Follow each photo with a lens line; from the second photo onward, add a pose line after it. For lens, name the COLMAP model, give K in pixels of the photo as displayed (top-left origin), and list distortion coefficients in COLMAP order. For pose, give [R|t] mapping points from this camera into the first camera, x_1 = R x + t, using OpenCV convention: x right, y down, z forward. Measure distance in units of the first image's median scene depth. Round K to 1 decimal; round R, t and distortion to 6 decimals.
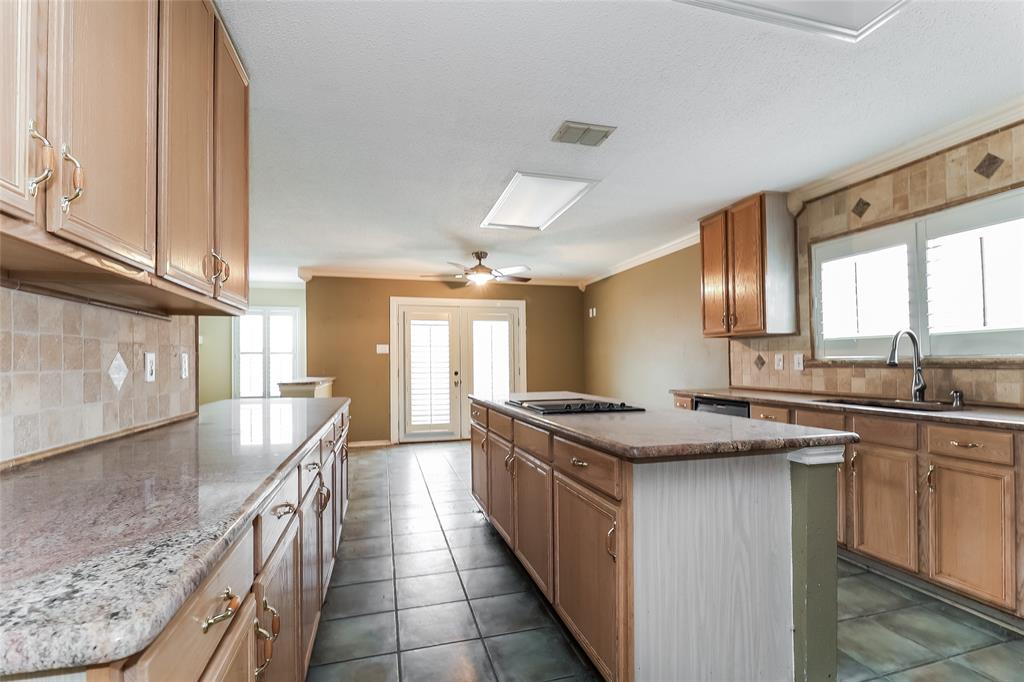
lens RADIAL K [[470.3, 0, 512.0], [0, 470.3, 341.0], [0, 0, 1]] dist [0.002804, -0.009998]
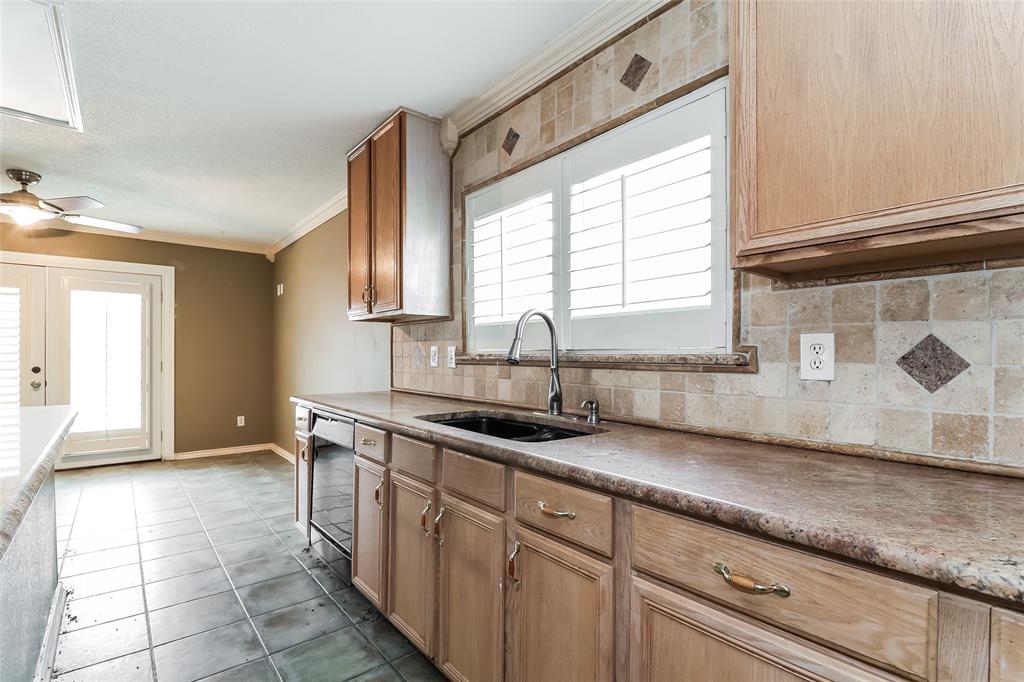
lens RADIAL K [[470.3, 0, 512.0], [0, 470.3, 341.0], [0, 0, 1]] dist [0.002804, -0.009998]
pose [[0.908129, 0.021248, 0.418150, 0.428732], [-0.027096, 0.999600, 0.008051, 0.013060], [-0.417812, -0.018642, 0.908342, 0.325472]]
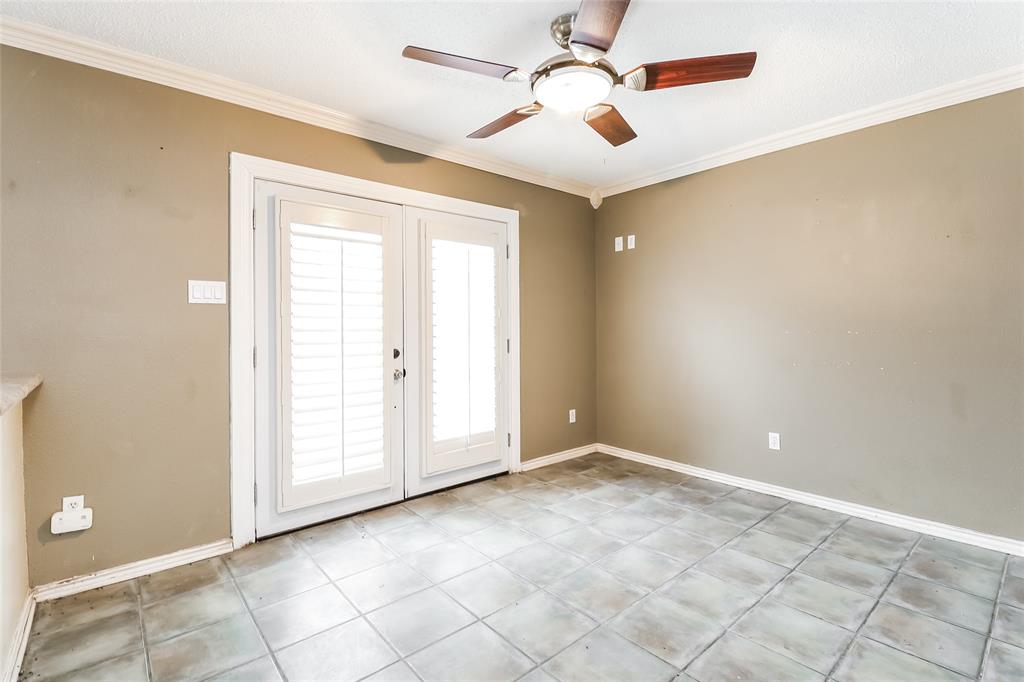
lens RADIAL K [[470.3, 0, 512.0], [0, 470.3, 341.0], [0, 0, 1]] dist [0.002804, -0.009998]
pose [[0.904520, -0.009257, 0.426331, -0.434163], [-0.020417, 0.997678, 0.064979, 0.050928], [-0.425942, -0.067479, 0.902230, 1.156521]]
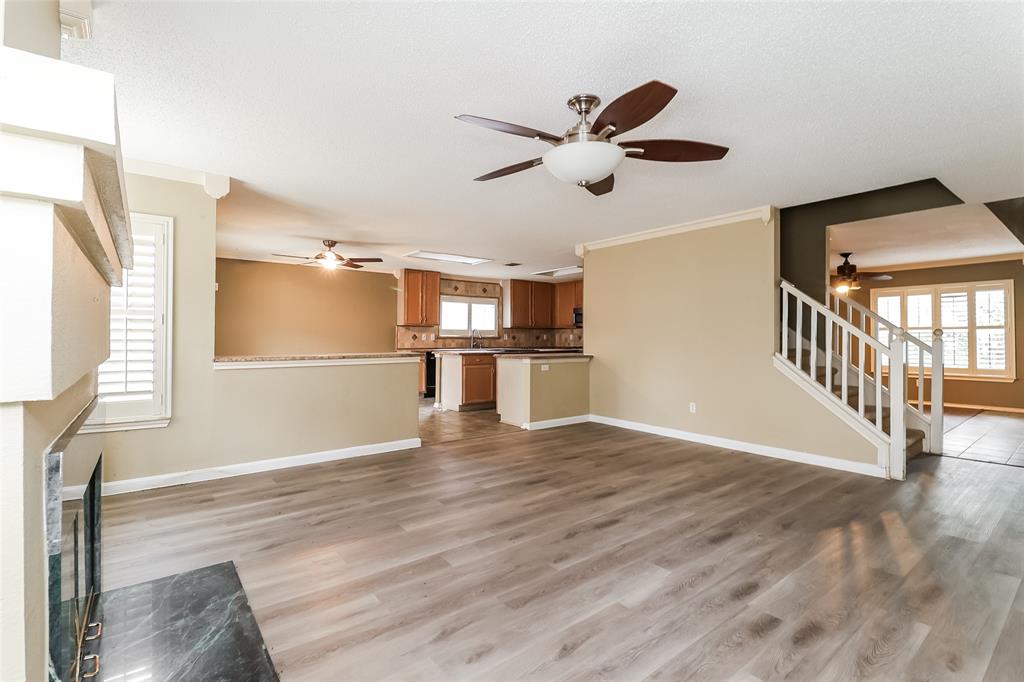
lens RADIAL K [[470.3, 0, 512.0], [0, 470.3, 341.0], [0, 0, 1]] dist [0.002804, -0.009998]
pose [[-0.375404, 0.003186, 0.926856, -2.204598], [-0.036967, 0.999147, -0.018407, 0.107931], [-0.926124, -0.041173, -0.374966, 1.728050]]
